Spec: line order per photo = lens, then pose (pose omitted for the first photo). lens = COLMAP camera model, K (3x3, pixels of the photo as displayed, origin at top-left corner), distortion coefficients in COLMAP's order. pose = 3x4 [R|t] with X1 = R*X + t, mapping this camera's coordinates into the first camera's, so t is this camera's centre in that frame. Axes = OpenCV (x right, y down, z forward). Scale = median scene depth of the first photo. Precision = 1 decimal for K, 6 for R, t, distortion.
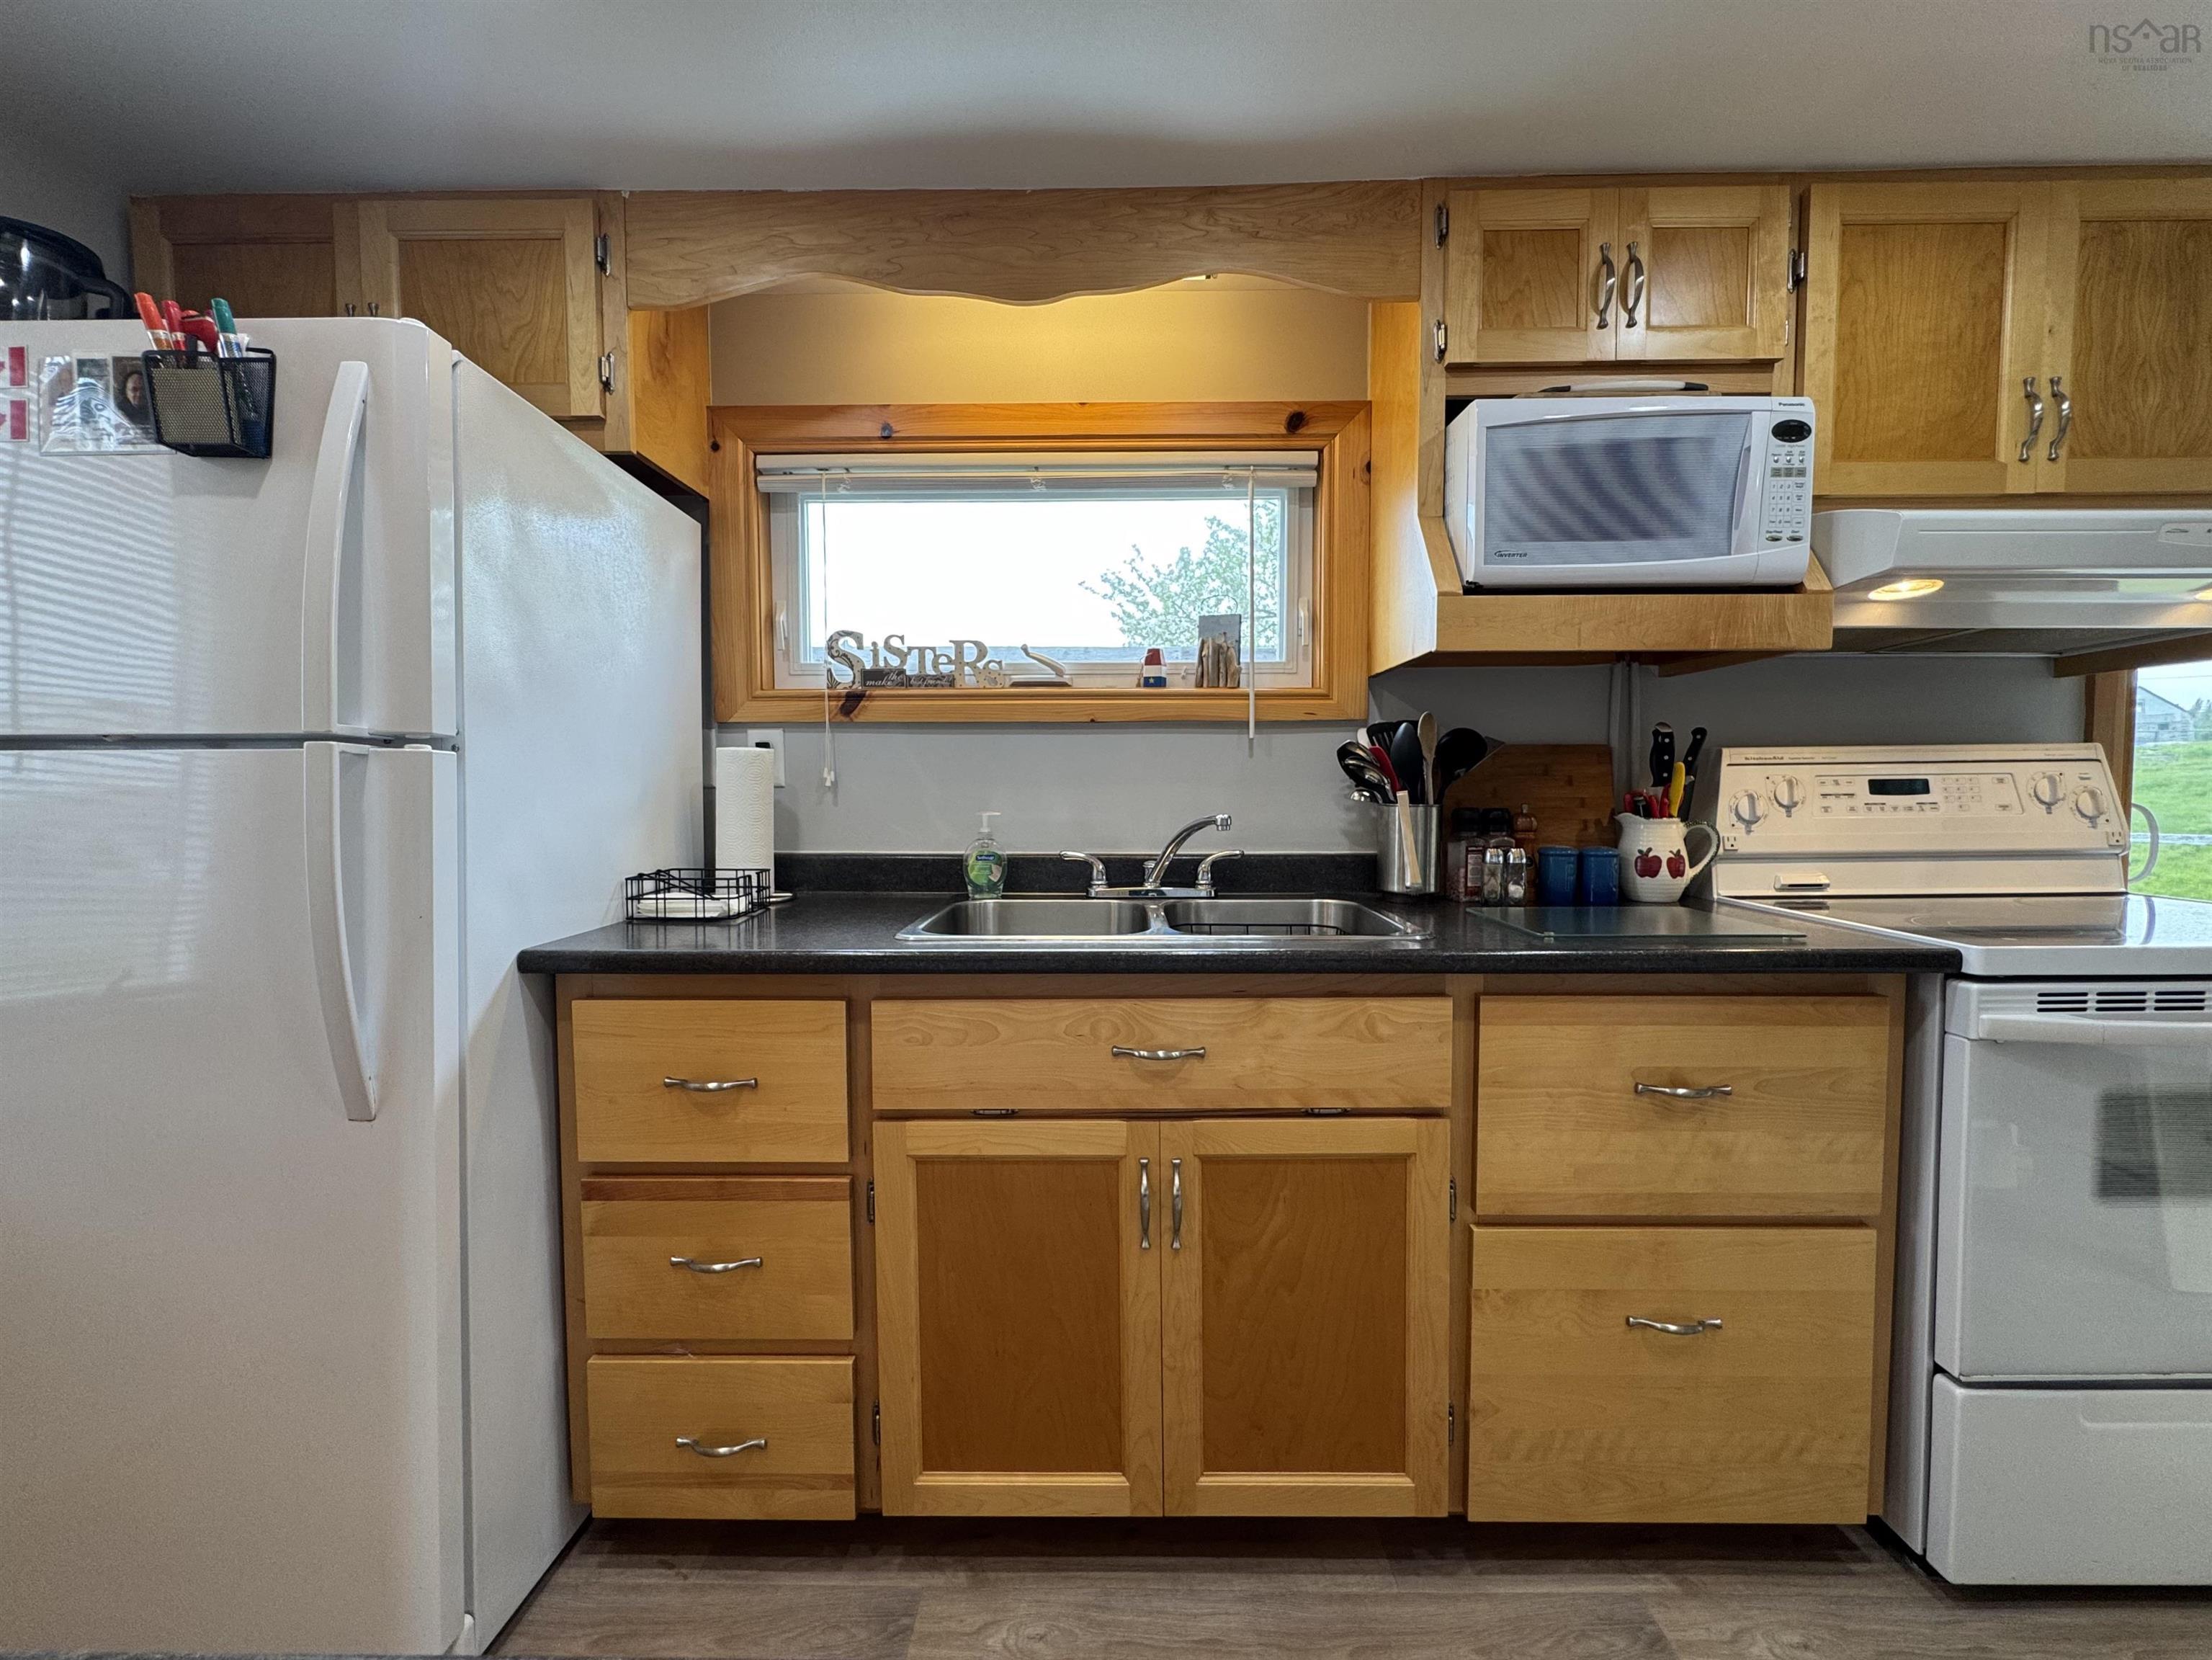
lens RADIAL K [[888.5, 0, 1101.9], [0, 888.5, 821.5], [0, 0, 1]] dist [-0.001680, -0.000414]
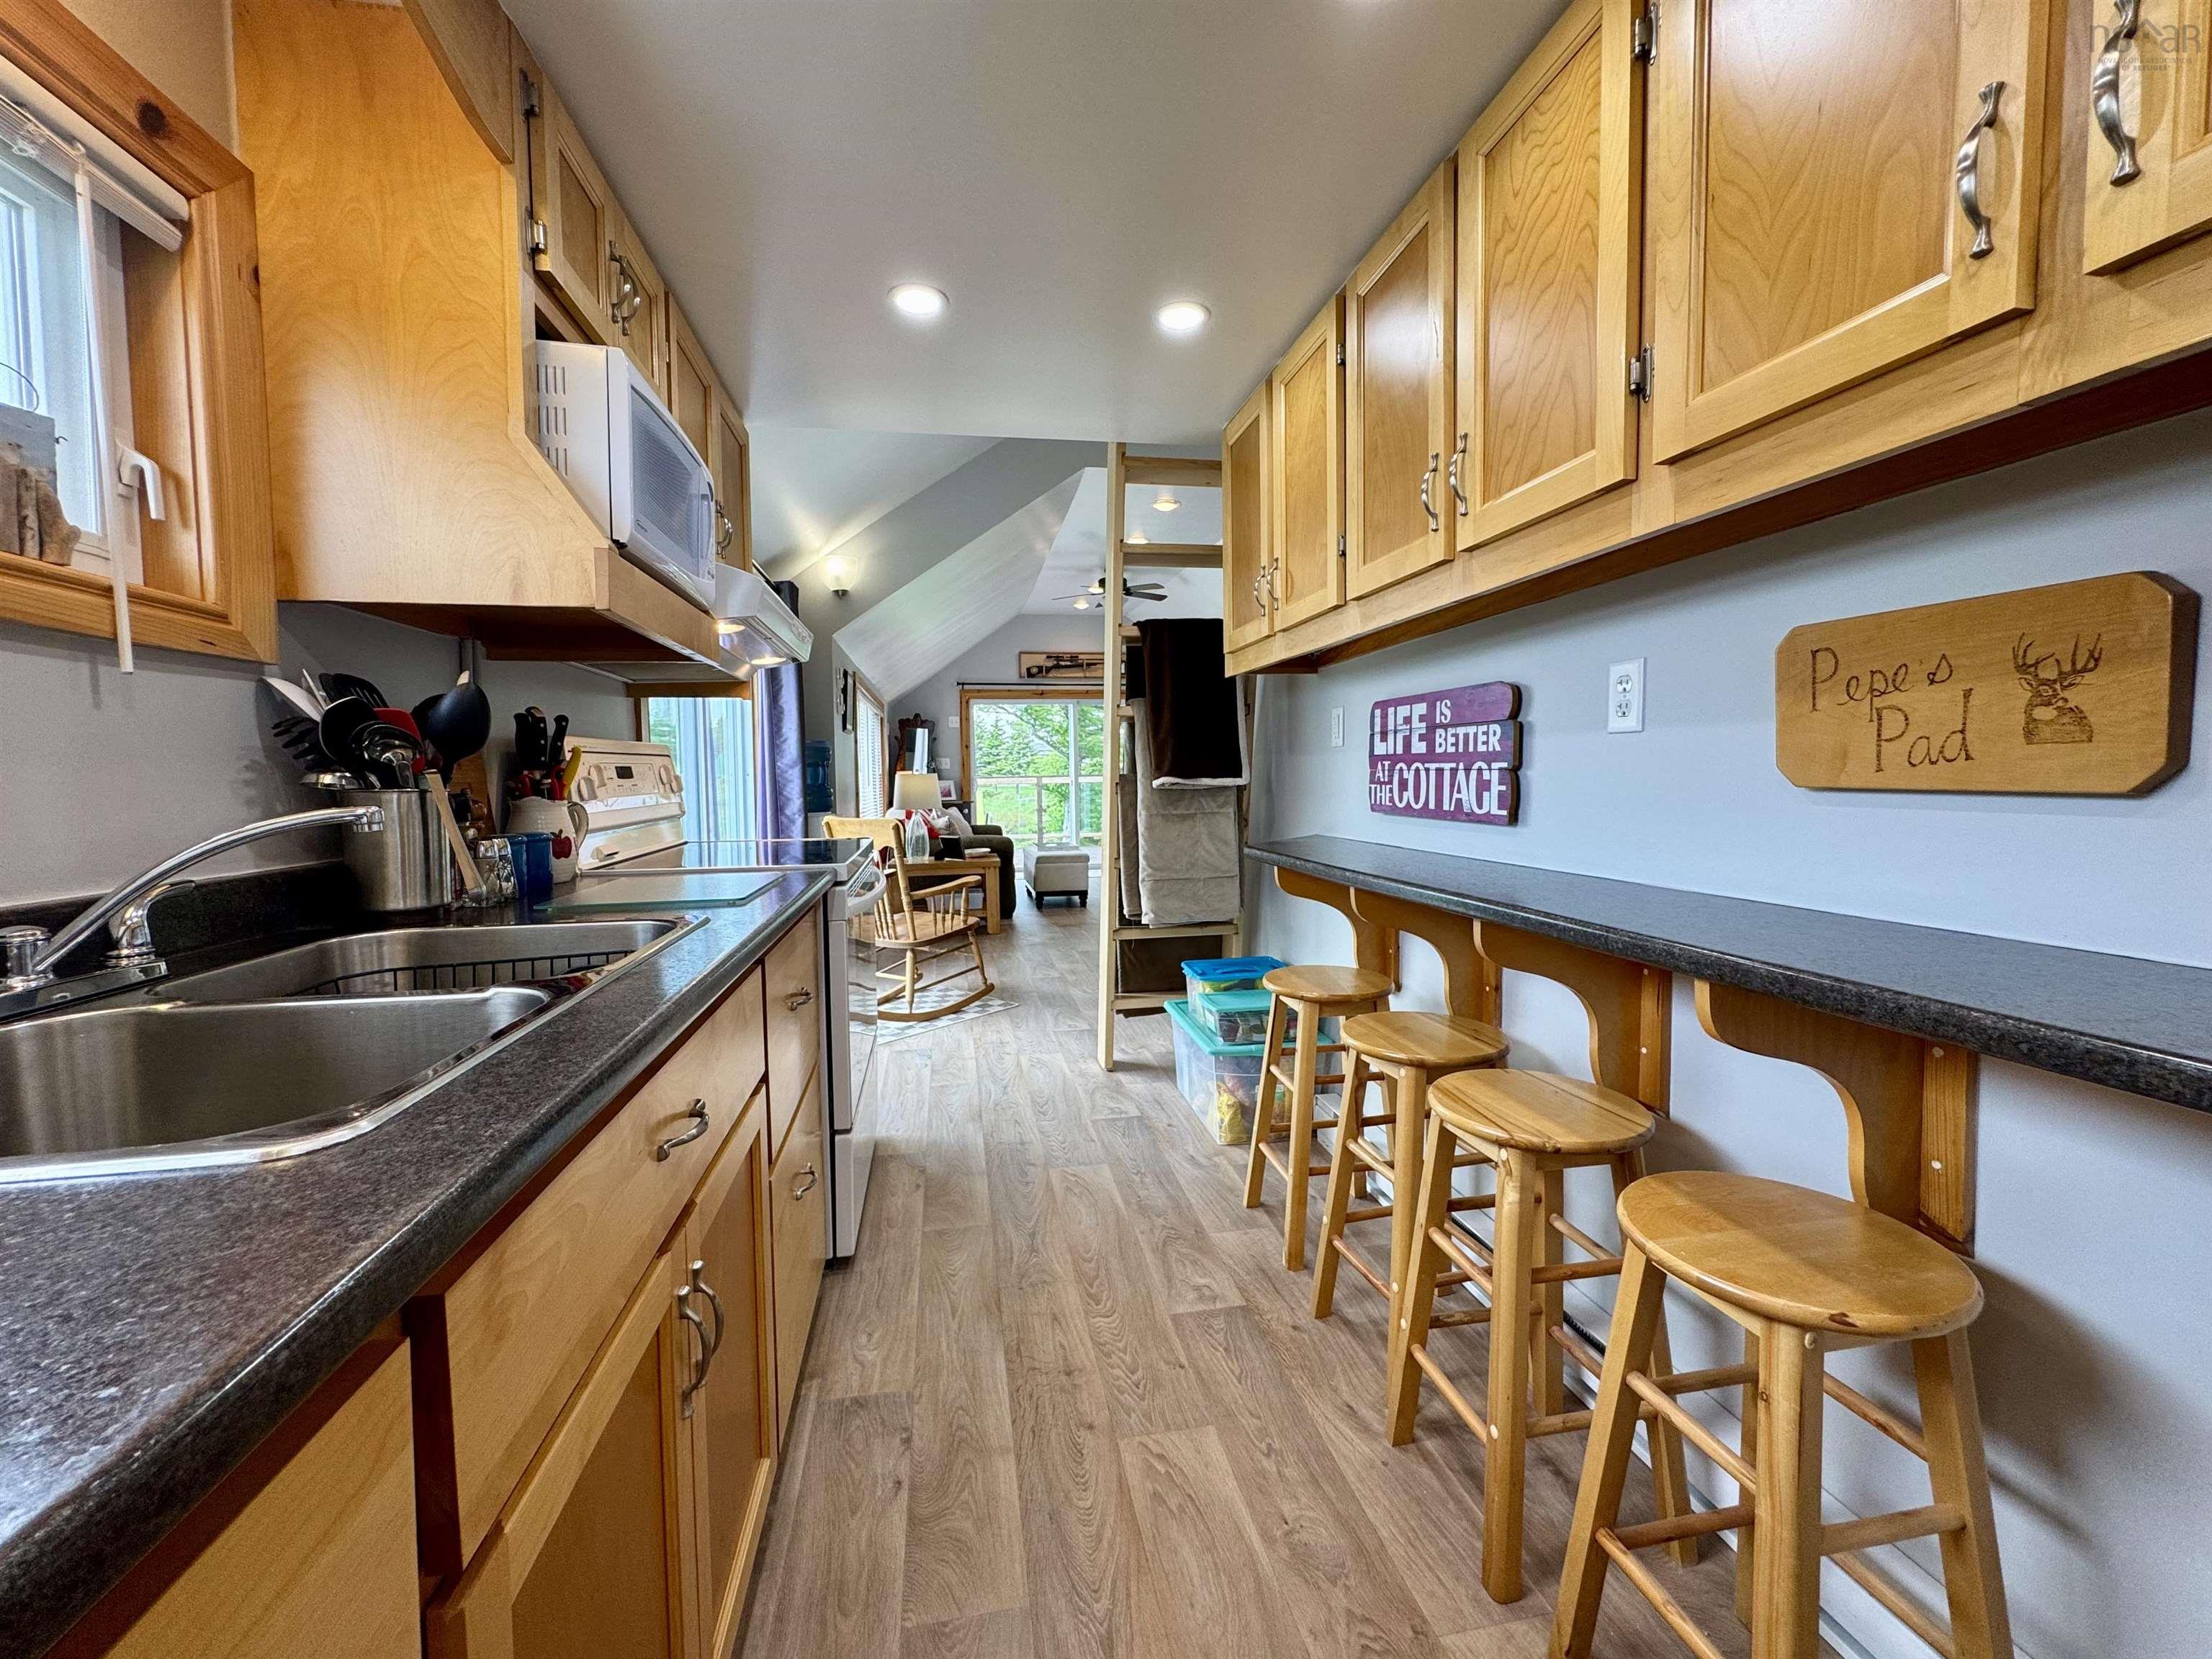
lens RADIAL K [[888.4, 0, 1101.9], [0, 888.4, 821.0], [0, 0, 1]] dist [-0.001680, -0.000414]
pose [[-0.188573, -0.045474, 0.981006, -0.474846], [0.060559, 0.996488, 0.057832, -0.001350], [-0.980190, 0.070315, -0.185156, 0.551501]]
